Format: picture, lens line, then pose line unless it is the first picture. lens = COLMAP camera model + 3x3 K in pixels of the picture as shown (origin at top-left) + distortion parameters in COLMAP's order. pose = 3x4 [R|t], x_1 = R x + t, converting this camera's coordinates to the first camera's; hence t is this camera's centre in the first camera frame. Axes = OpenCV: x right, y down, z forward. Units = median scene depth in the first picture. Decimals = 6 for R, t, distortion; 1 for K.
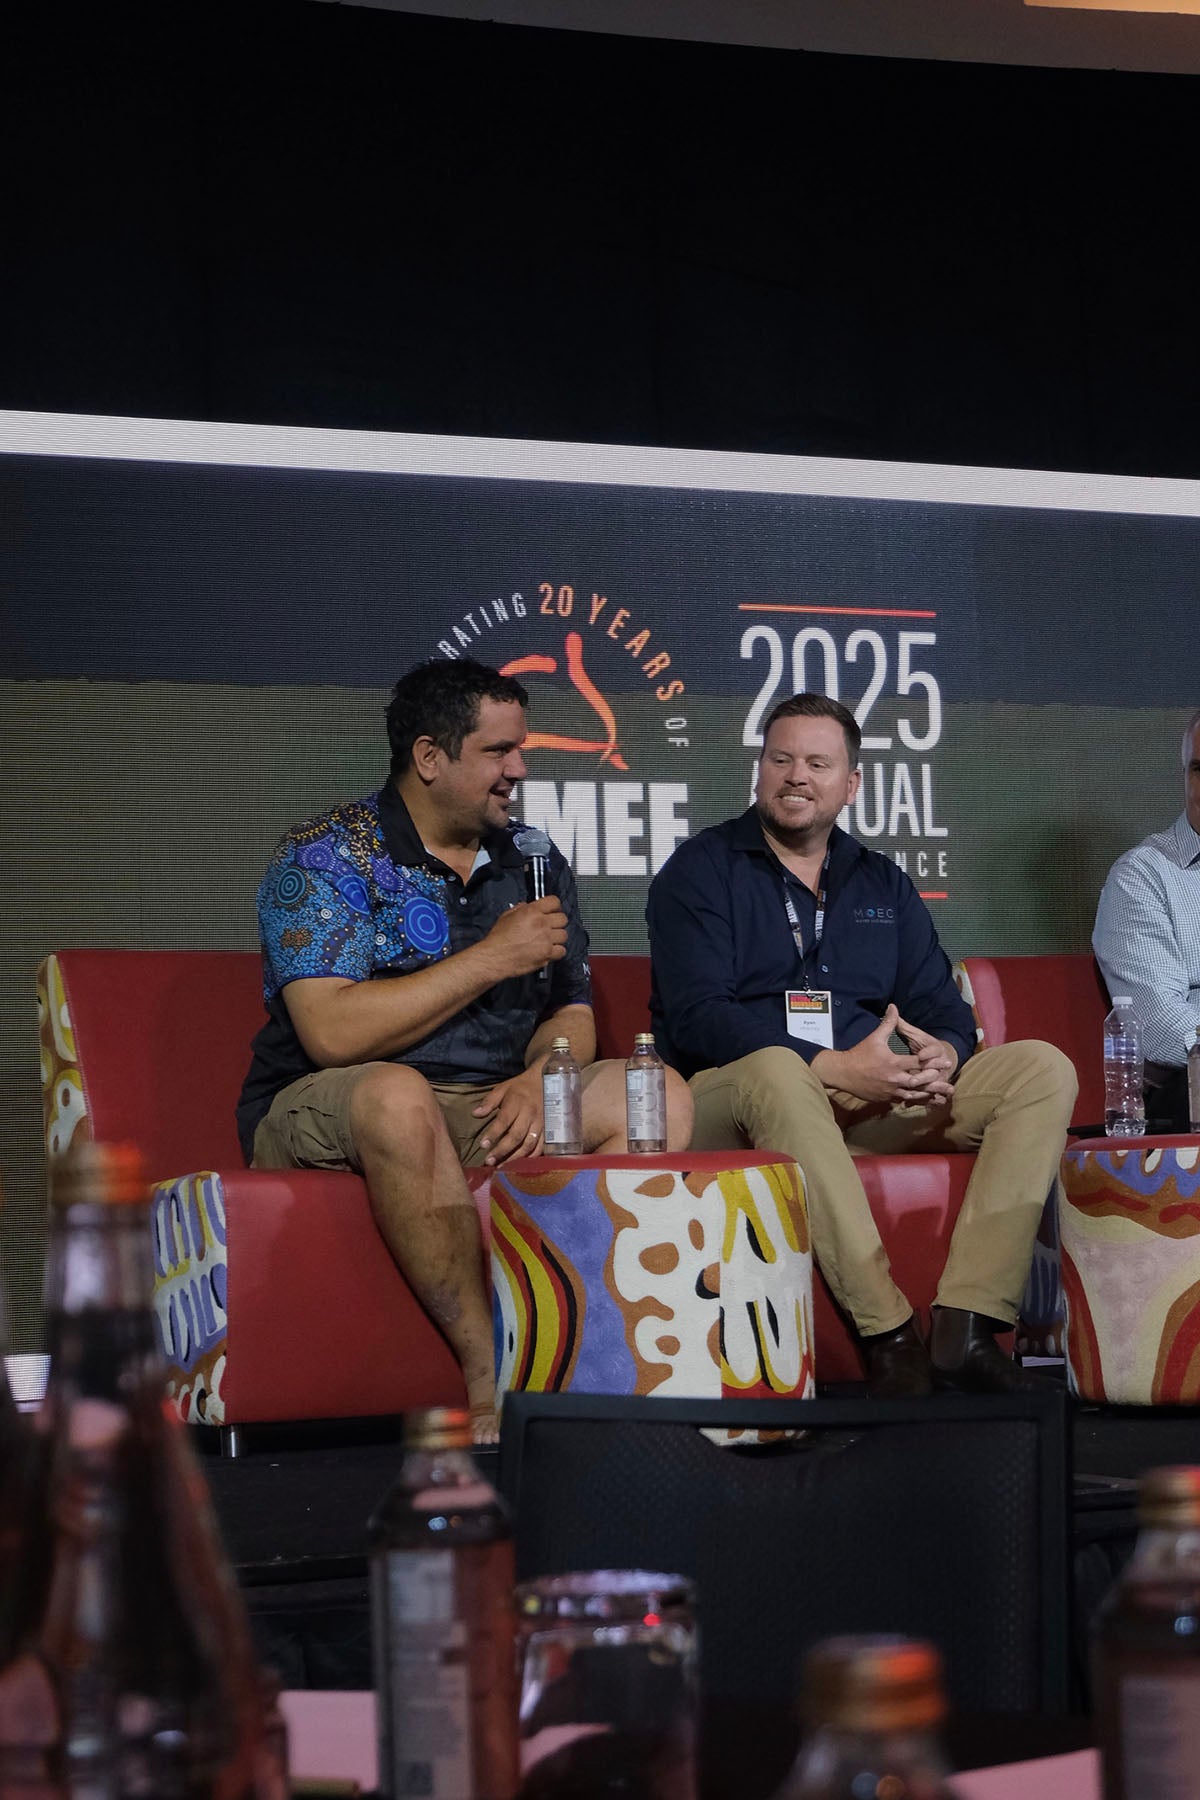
lens RADIAL K [[3437.0, 0, 600.0], [0, 3437.0, 900.0], [0, 0, 1]] dist [-0.060693, 0.146482]
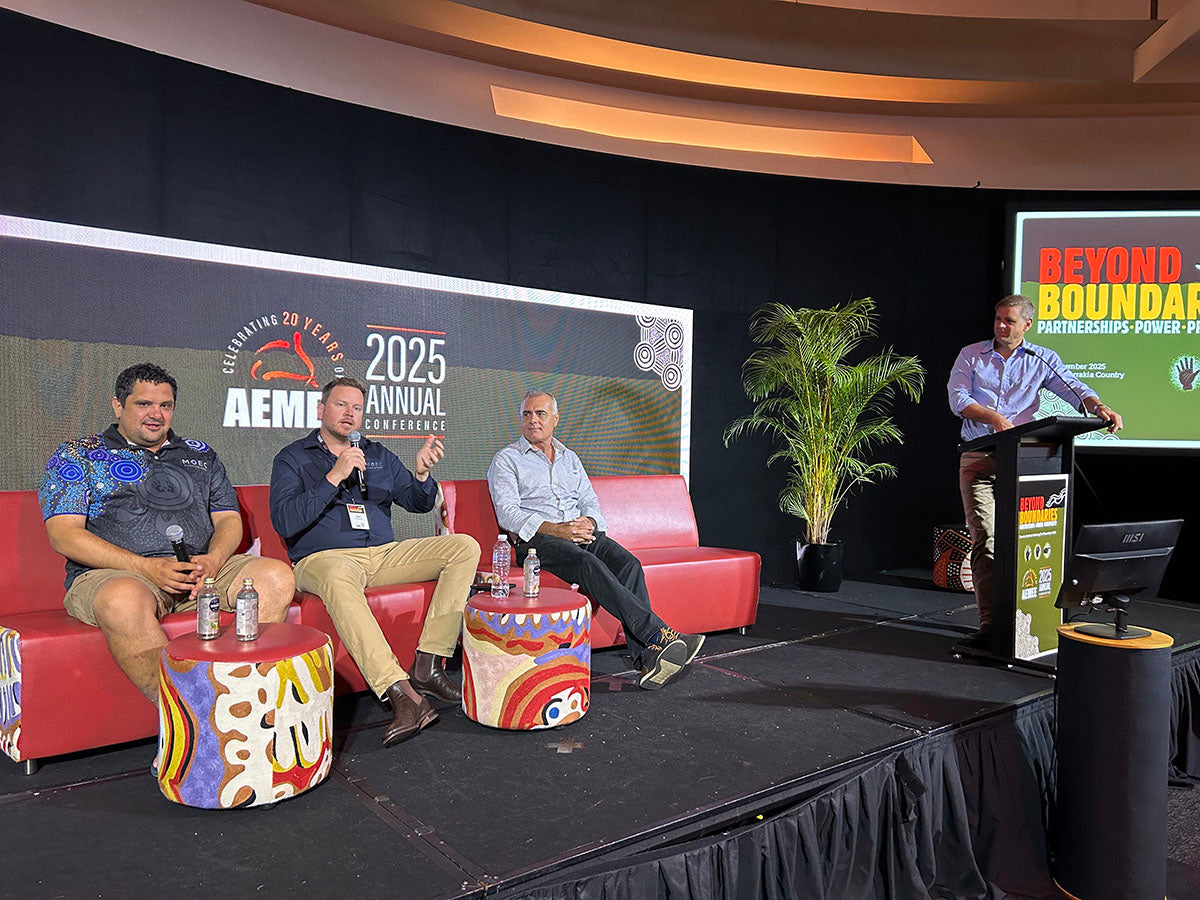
lens RADIAL K [[893.4, 0, 617.6], [0, 893.4, 452.6], [0, 0, 1]] dist [0.026753, -0.007539]
pose [[0.964040, 0.042423, 0.262349, 0.050400], [-0.064640, 0.994961, 0.076638, -0.055336], [-0.257776, -0.090841, 0.961925, 0.291211]]
